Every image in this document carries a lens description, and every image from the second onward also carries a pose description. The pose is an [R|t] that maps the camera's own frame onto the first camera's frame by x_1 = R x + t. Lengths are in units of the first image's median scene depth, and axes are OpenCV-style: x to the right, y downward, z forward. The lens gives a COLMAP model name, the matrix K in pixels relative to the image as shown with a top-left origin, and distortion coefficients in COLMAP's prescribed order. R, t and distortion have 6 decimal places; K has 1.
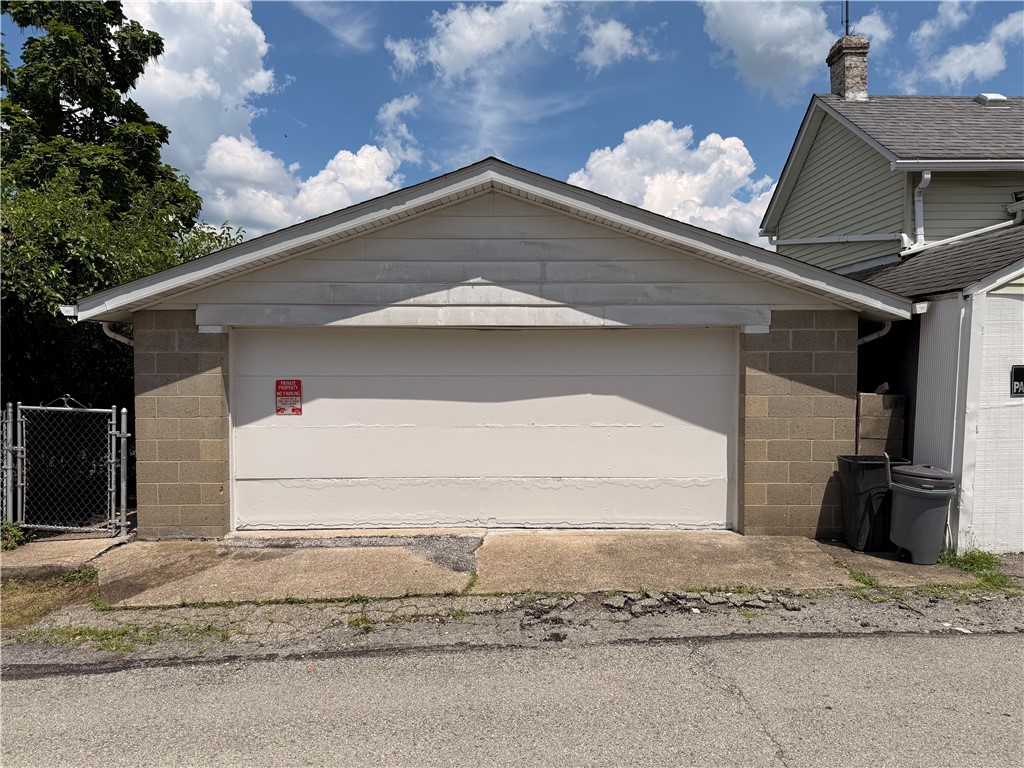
lens RADIAL K [[726.0, 0, 503.6], [0, 726.0, 385.9], [0, 0, 1]] dist [0.033510, -0.046148]
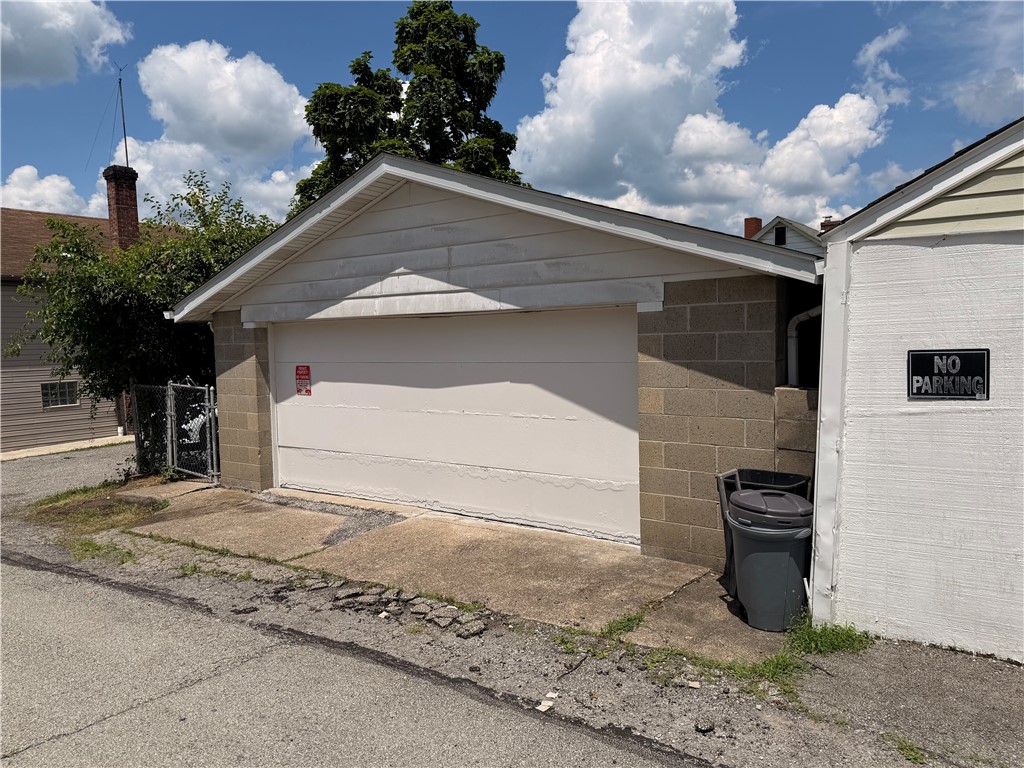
lens RADIAL K [[726.0, 0, 519.4], [0, 726.0, 381.3], [0, 0, 1]] dist [0.033510, -0.046148]
pose [[0.812368, 0.016764, -0.582905, 0.706723], [0.001774, 0.999511, 0.031216, -0.019512], [0.583143, -0.026393, 0.811941, 0.251258]]
